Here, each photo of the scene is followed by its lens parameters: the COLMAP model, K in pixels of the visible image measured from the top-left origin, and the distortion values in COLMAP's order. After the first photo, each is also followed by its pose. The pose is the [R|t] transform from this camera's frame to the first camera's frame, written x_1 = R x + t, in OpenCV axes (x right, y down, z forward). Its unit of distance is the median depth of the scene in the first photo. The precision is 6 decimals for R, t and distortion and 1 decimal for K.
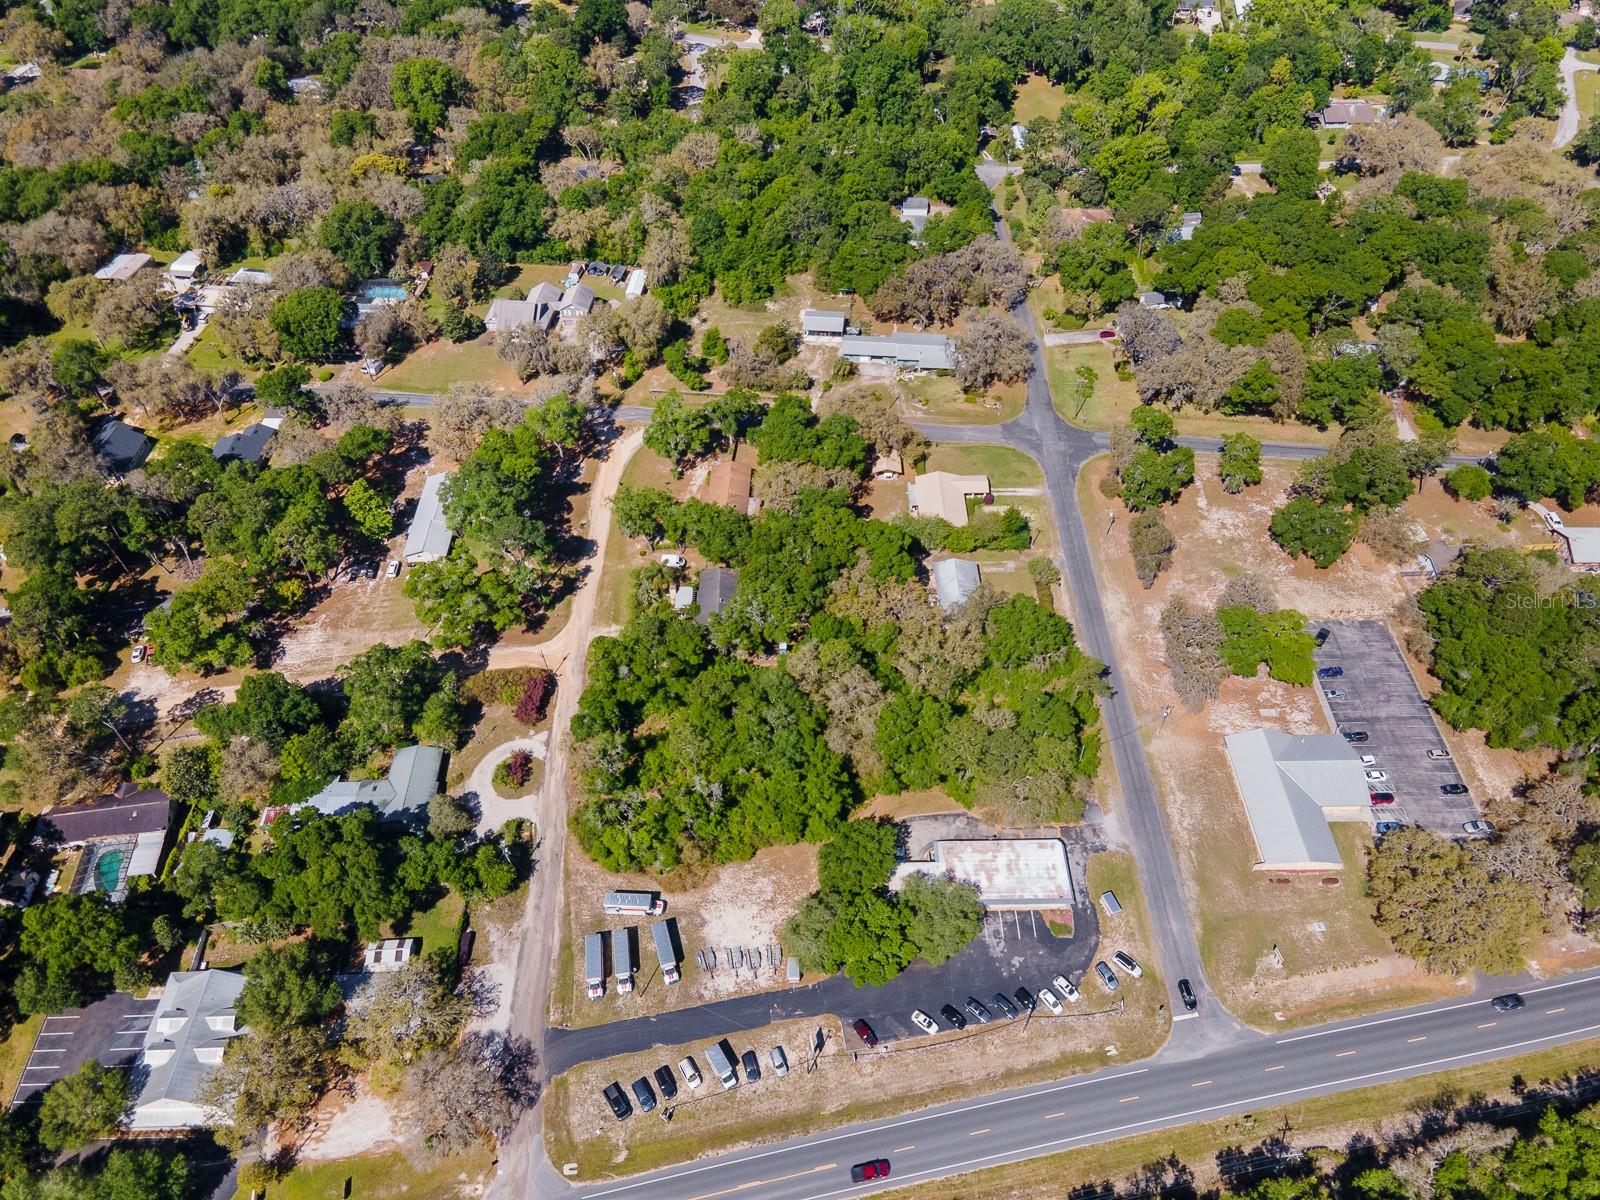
lens RADIAL K [[1173.6, 0, 800.0], [0, 1173.6, 600.0], [0, 0, 1]] dist [0.005755, 0.067151]
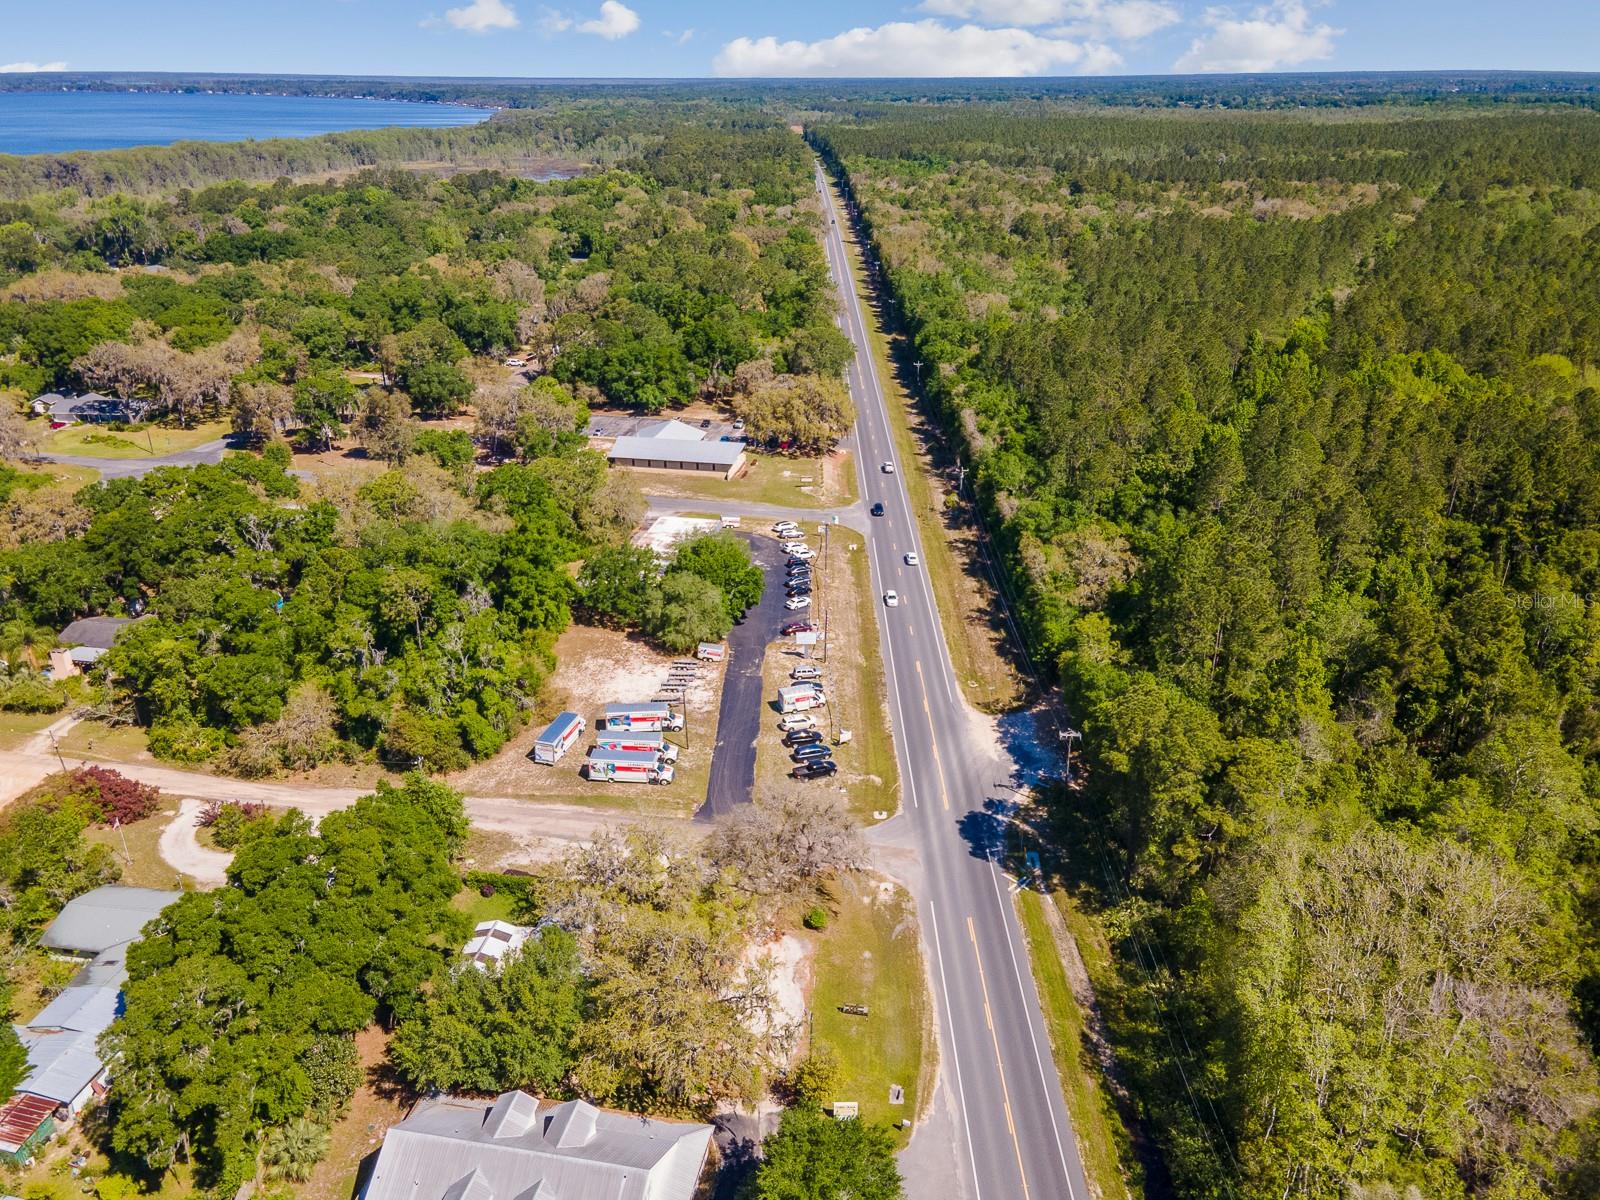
lens RADIAL K [[1173.6, 0, 800.0], [0, 1173.6, 600.0], [0, 0, 1]] dist [0.005755, 0.067151]
pose [[0.202810, -0.381298, 0.901931, -0.665398], [0.708657, 0.692801, 0.133537, 0.189535], [-0.675776, 0.612078, 0.410716, 0.495938]]
